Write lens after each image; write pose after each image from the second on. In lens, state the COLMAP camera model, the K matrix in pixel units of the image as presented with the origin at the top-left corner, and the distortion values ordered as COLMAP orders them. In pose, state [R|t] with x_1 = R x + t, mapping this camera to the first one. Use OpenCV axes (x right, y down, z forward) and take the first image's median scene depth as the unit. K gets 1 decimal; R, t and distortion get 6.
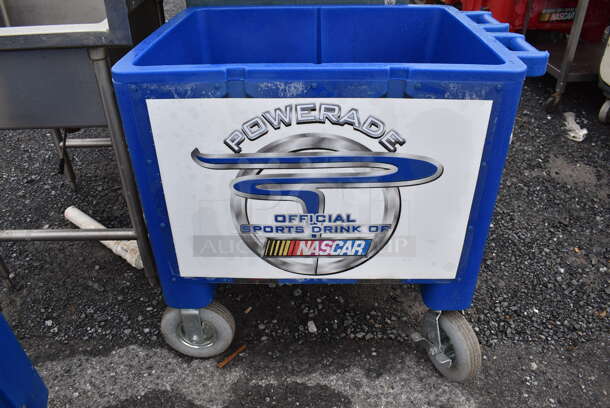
lens RADIAL K [[475.6, 0, 305.0], [0, 475.6, 204.0], [0, 0, 1]] dist [-0.096826, 0.008971]
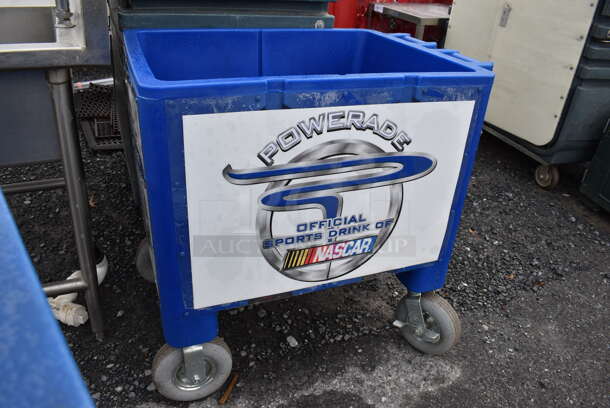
lens RADIAL K [[475.6, 0, 305.0], [0, 475.6, 204.0], [0, 0, 1]] dist [-0.096826, 0.008971]
pose [[0.915545, -0.127038, 0.381626, -0.449160], [0.153659, 0.987315, -0.039973, 0.023055], [-0.371707, 0.095237, 0.923452, 0.052936]]
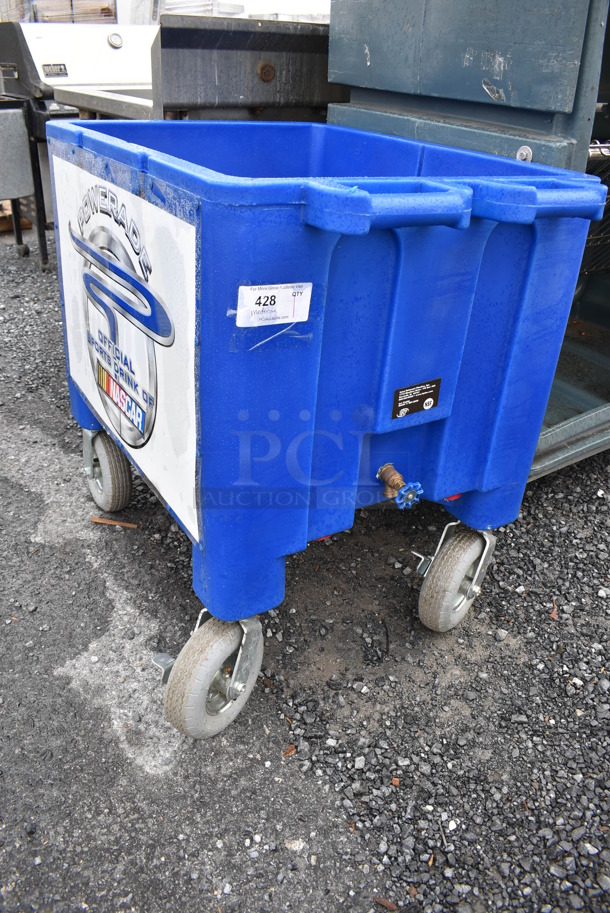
lens RADIAL K [[711.8, 0, 299.6], [0, 711.8, 452.2], [0, 0, 1]] dist [-0.096826, 0.008971]
pose [[0.538050, 0.450137, -0.712656, 1.119026], [-0.515534, 0.844636, 0.144275, -0.156493], [0.666878, 0.289771, 0.686517, 0.482627]]
